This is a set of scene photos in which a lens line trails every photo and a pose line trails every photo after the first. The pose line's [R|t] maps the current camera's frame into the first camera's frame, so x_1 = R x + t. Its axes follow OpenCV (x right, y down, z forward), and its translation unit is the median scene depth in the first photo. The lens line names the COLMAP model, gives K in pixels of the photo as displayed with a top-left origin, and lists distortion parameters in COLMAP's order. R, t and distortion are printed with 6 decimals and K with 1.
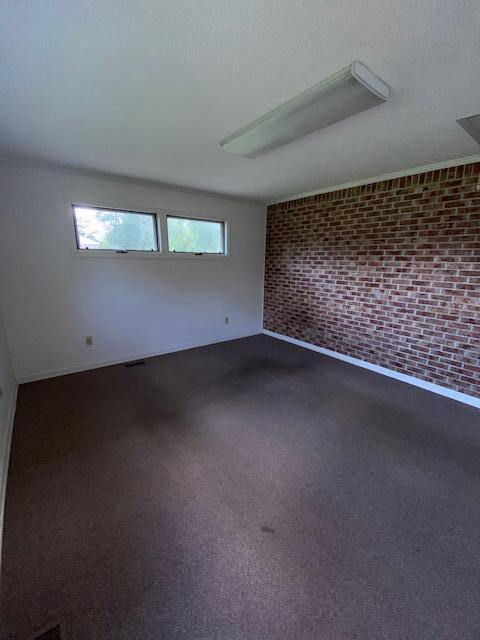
lens RADIAL K [[260.6, 0, 240.0], [0, 260.6, 320.0], [0, 0, 1]] dist [0.066309, -0.000010]
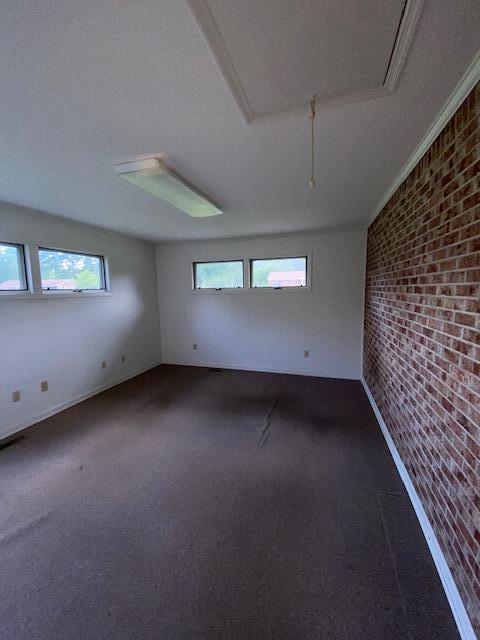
lens RADIAL K [[260.6, 0, 240.0], [0, 260.6, 320.0], [0, 0, 1]] dist [0.066309, -0.000010]
pose [[0.560750, 0.069145, -0.825093, 0.739175], [-0.162417, 0.986333, -0.027724, -0.068391], [0.811899, 0.149555, 0.564317, 0.293664]]
